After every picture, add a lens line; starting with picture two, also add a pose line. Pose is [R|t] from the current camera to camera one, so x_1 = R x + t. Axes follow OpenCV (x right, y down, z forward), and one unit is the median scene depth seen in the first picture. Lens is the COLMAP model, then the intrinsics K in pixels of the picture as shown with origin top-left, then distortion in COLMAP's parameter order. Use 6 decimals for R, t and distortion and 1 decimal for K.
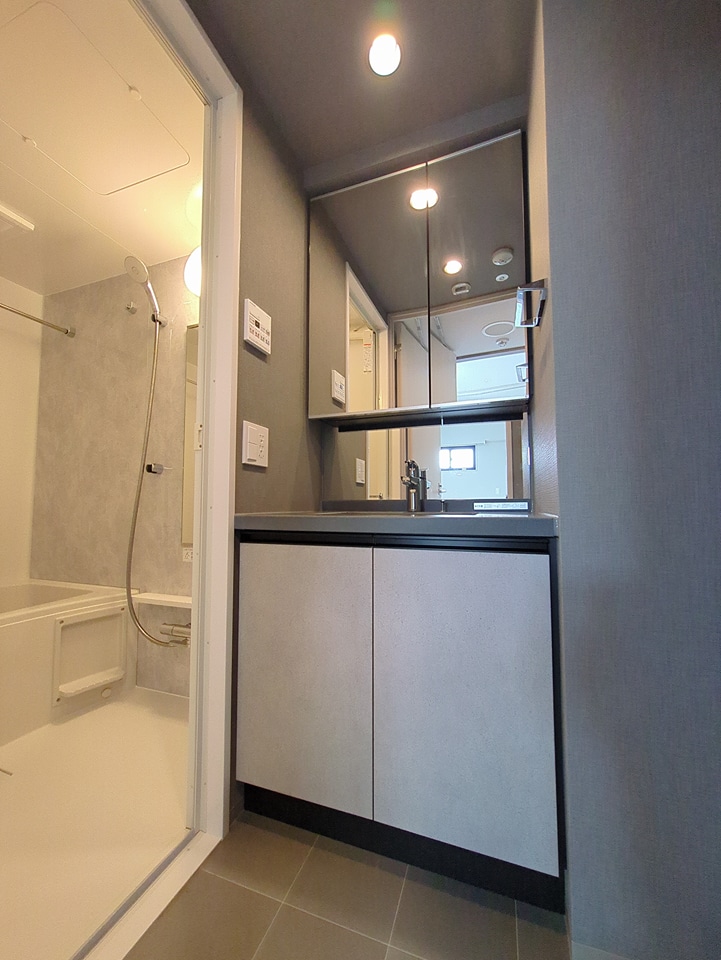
lens RADIAL K [[376.3, 0, 360.5], [0, 376.3, 480.0], [0, 0, 1]] dist [-0.006286, -0.000324]
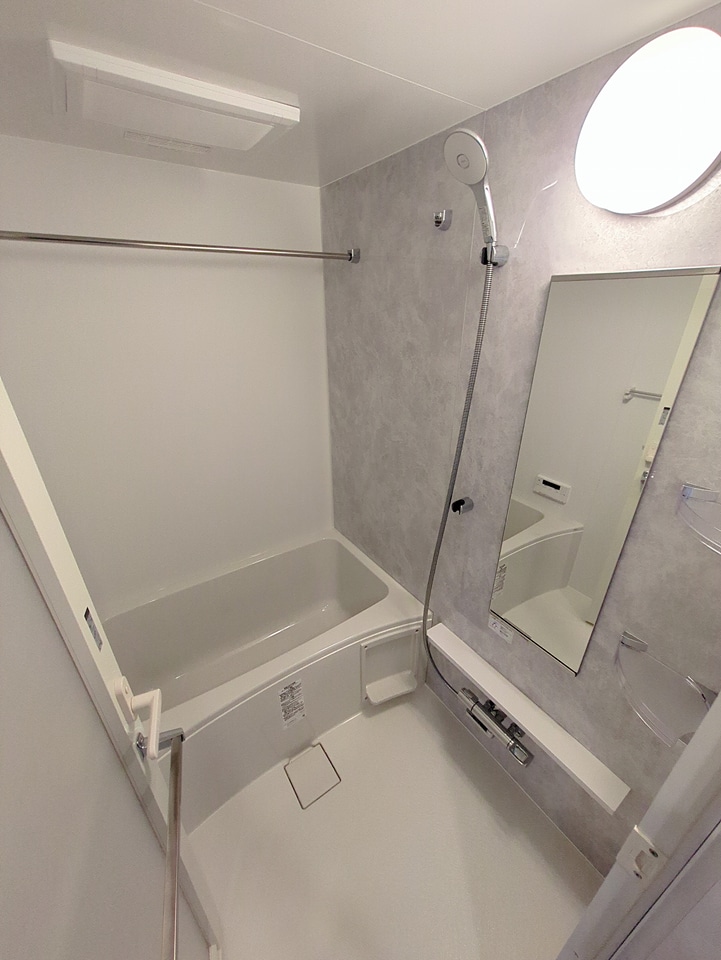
lens RADIAL K [[376.3, 0, 360.5], [0, 376.3, 480.0], [0, 0, 1]] dist [-0.006286, -0.000324]
pose [[0.808966, 0.252045, -0.531081, -0.310137], [0.037318, 0.879582, 0.474282, -0.382548], [0.586670, -0.403497, 0.702146, 0.372457]]
